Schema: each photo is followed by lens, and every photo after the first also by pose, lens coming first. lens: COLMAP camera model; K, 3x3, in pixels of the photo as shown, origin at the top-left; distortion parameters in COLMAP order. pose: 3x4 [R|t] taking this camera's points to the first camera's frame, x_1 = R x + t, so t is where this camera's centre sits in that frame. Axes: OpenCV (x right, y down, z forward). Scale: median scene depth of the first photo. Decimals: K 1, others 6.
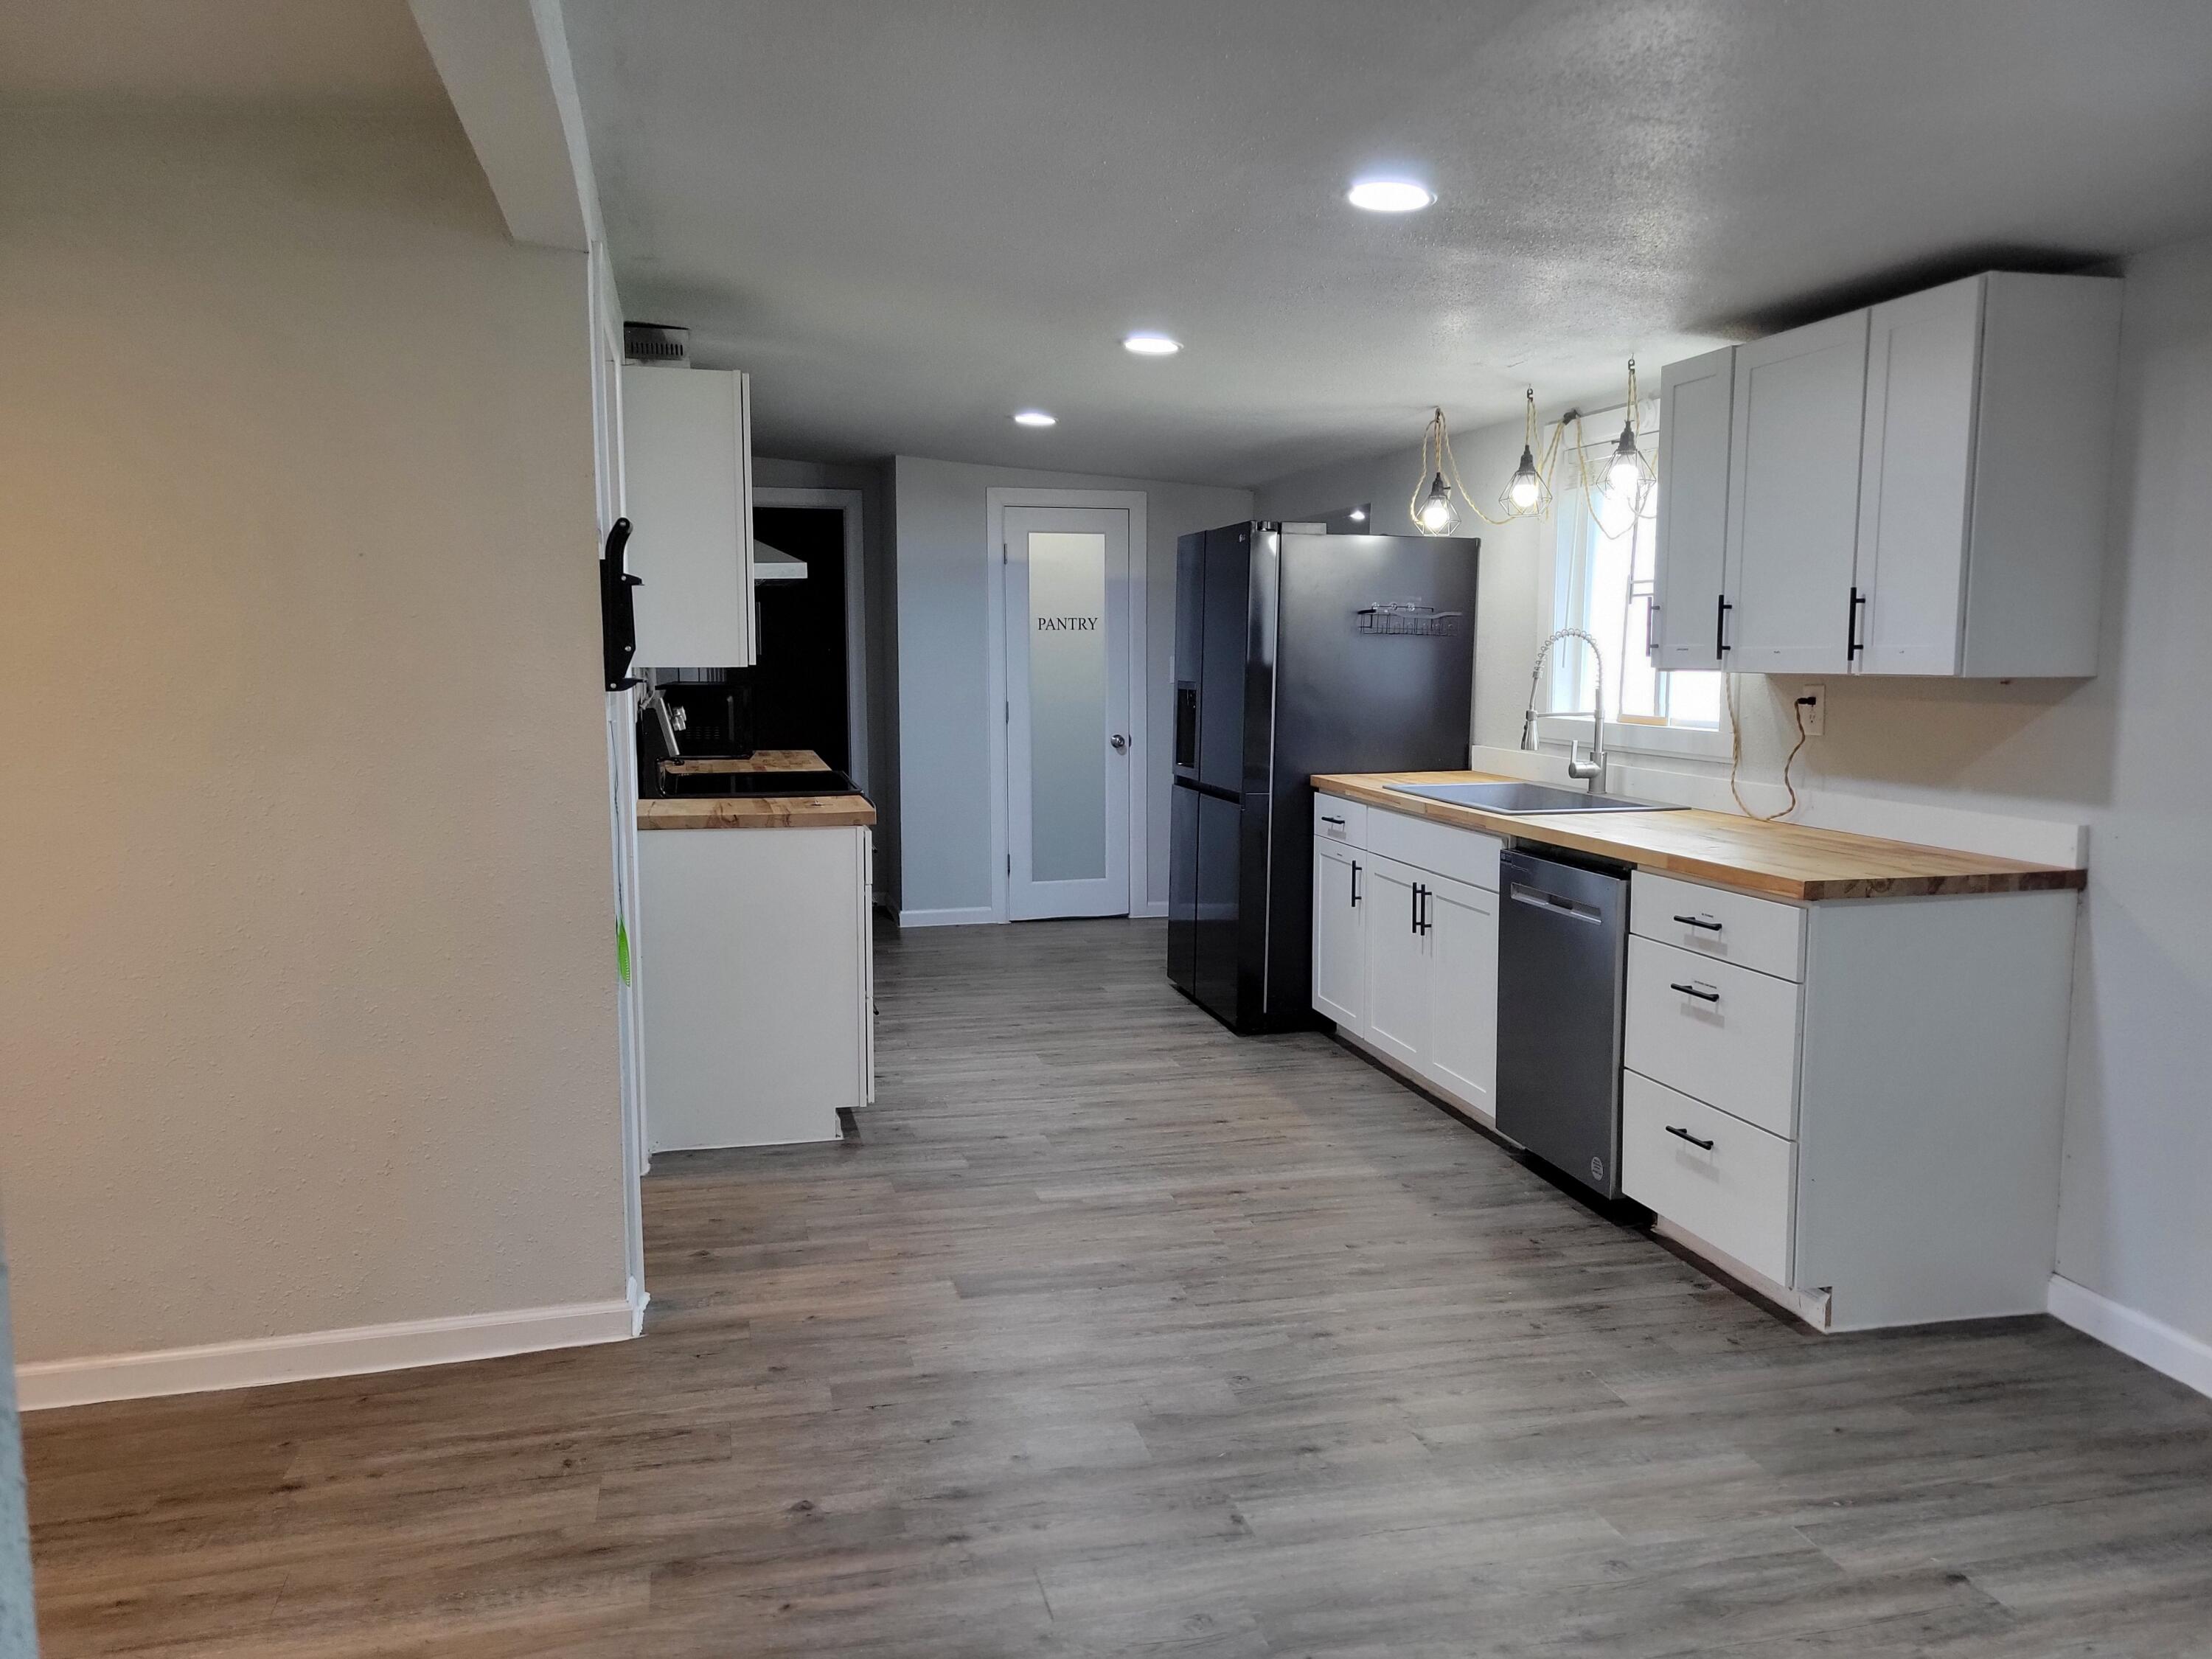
lens RADIAL K [[1668.6, 0, 1101.9], [0, 1668.6, 828.7], [0, 0, 1]] dist [0.046706, -0.034923]
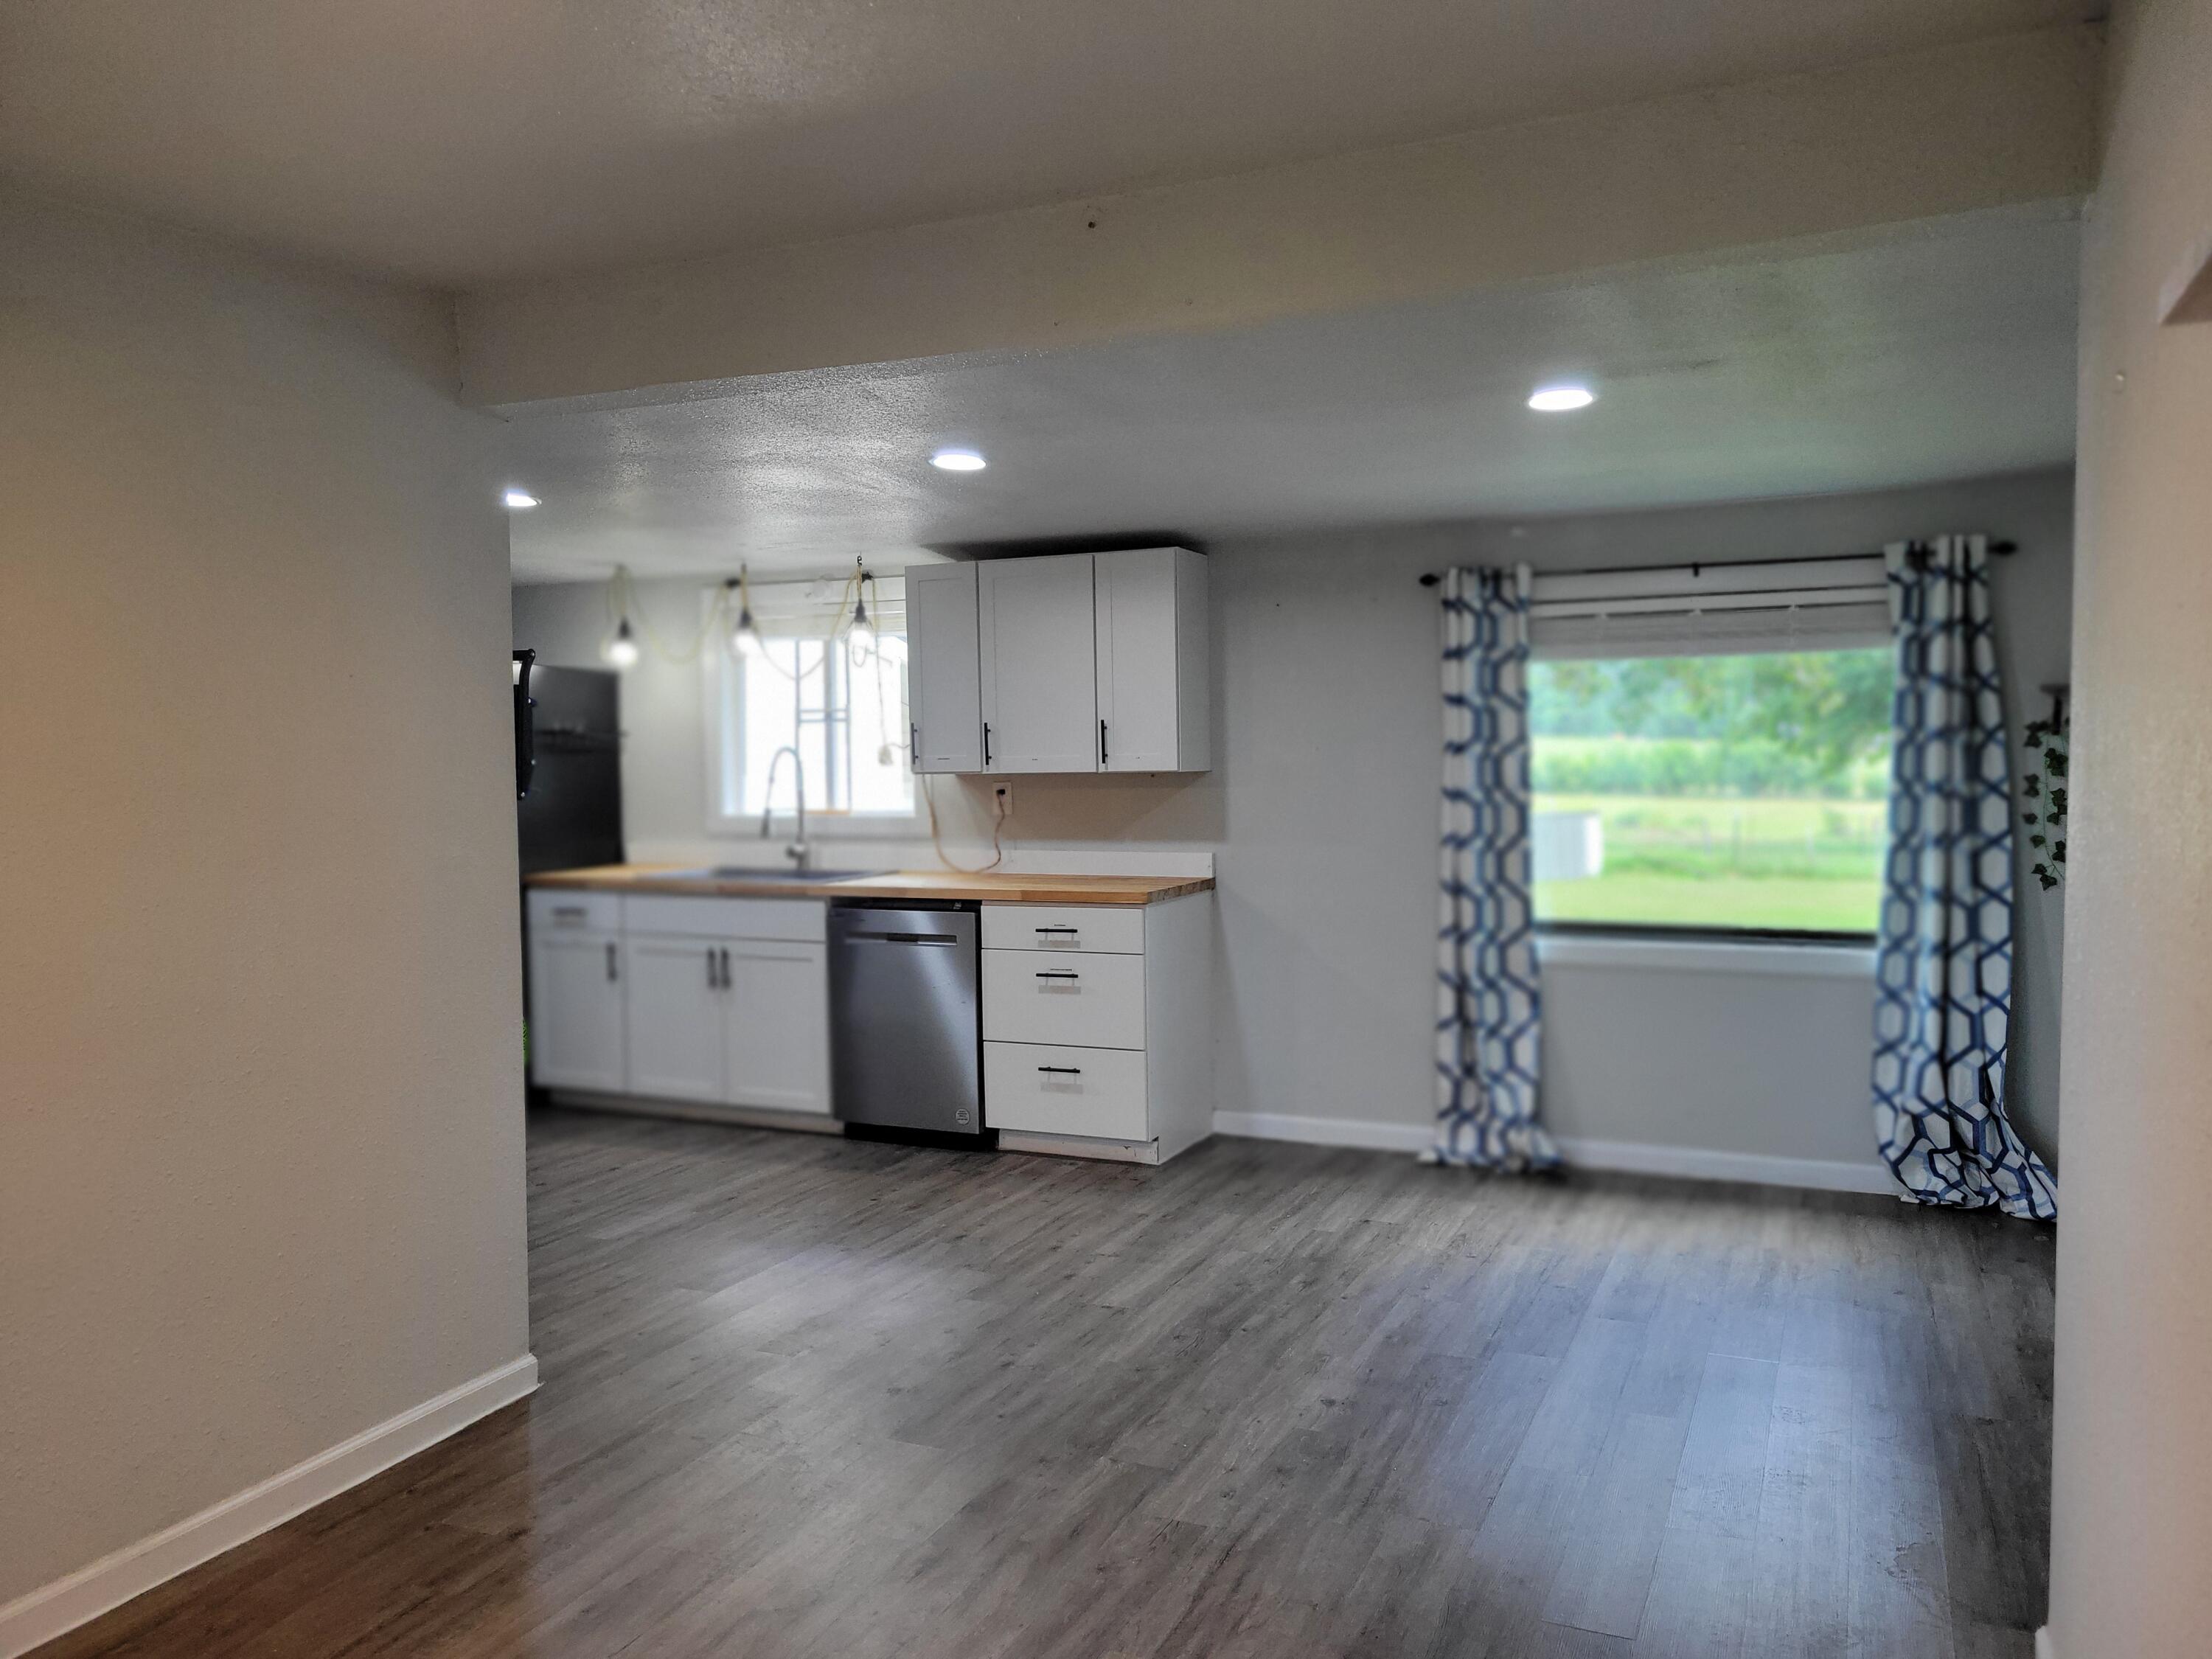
lens RADIAL K [[1668.6, 0, 1104.2], [0, 1668.6, 833.4], [0, 0, 1]] dist [0.046706, -0.034923]
pose [[0.610079, -0.043202, 0.791162, -0.883367], [0.097731, 0.994991, -0.021030, 0.002823], [-0.786290, 0.090151, 0.611245, 0.004565]]
